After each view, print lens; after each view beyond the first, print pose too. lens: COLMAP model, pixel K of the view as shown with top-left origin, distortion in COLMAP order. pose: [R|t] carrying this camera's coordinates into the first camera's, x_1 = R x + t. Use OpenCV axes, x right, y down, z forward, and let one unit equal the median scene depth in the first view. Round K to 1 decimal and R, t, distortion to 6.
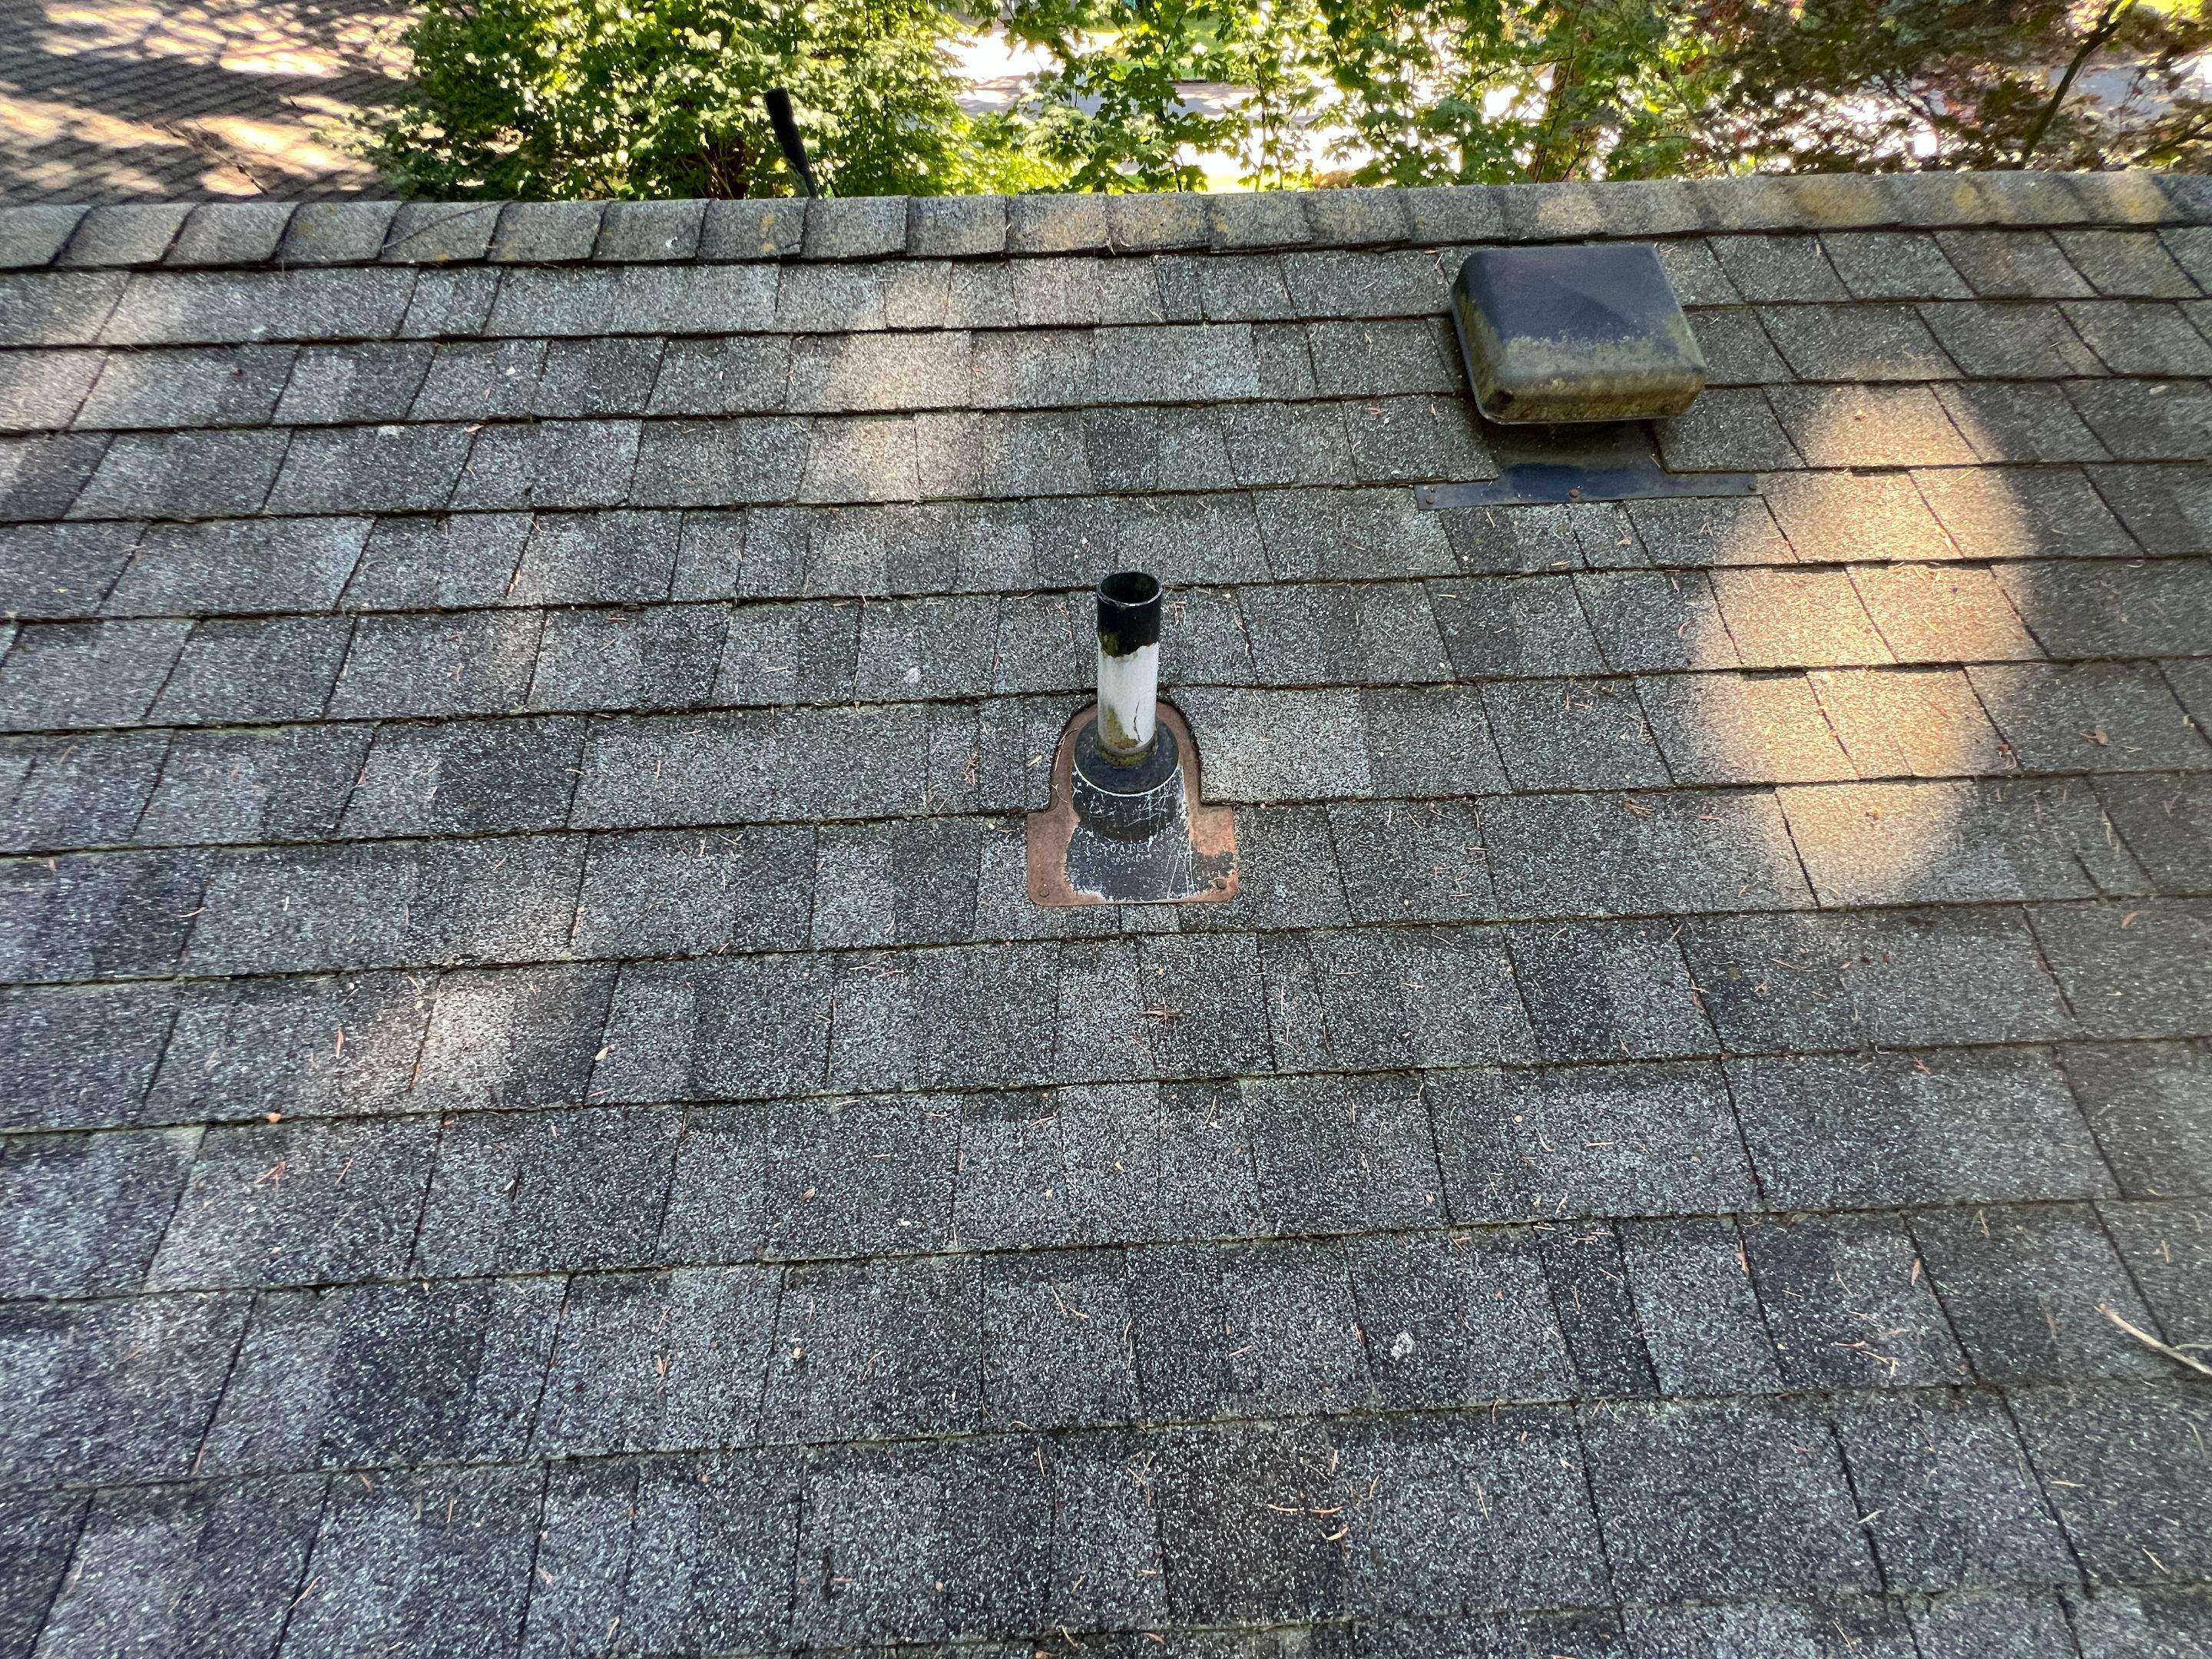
lens RADIAL K [[887.4, 0, 1104.8], [0, 887.4, 830.0], [0, 0, 1]] dist [-0.002651, 0.000749]
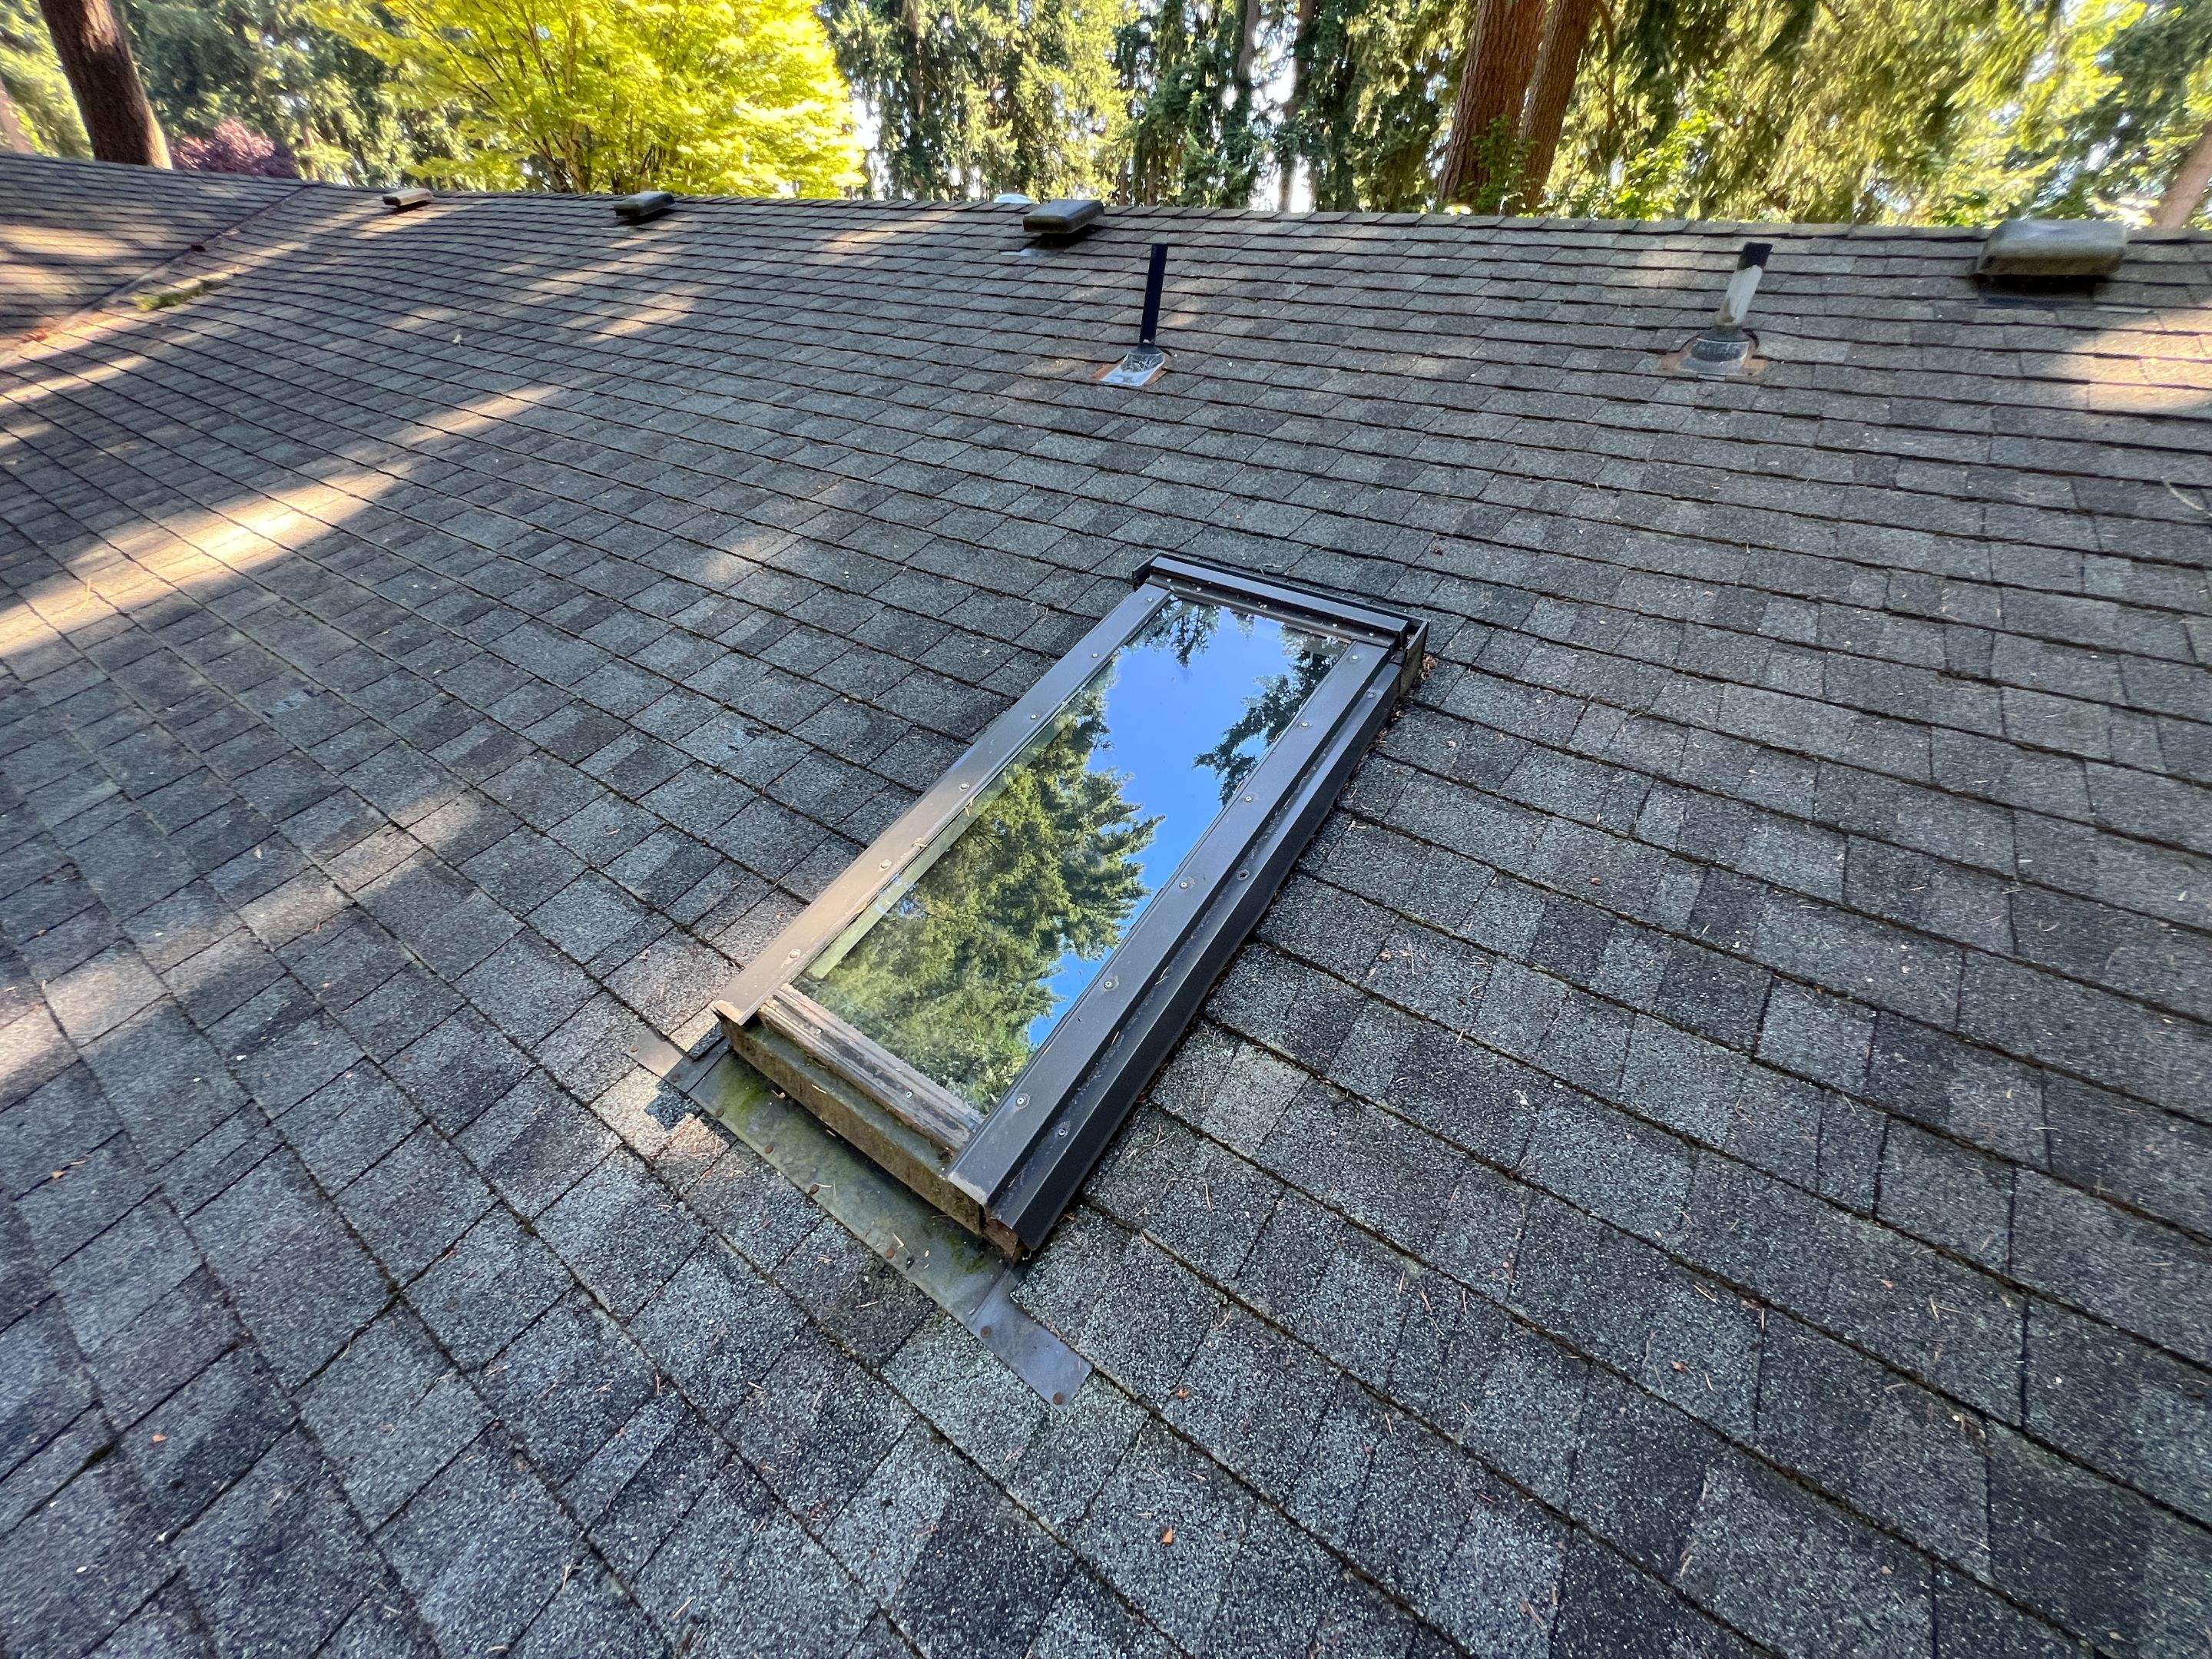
lens RADIAL K [[887.4, 0, 1107.0], [0, 887.4, 826.3], [0, 0, 1]] dist [-0.002651, 0.000749]
pose [[0.783779, 0.364399, -0.502896, 0.392889], [-0.499254, 0.851322, -0.161234, 2.196839], [0.369373, 0.377444, 0.849176, -1.105158]]
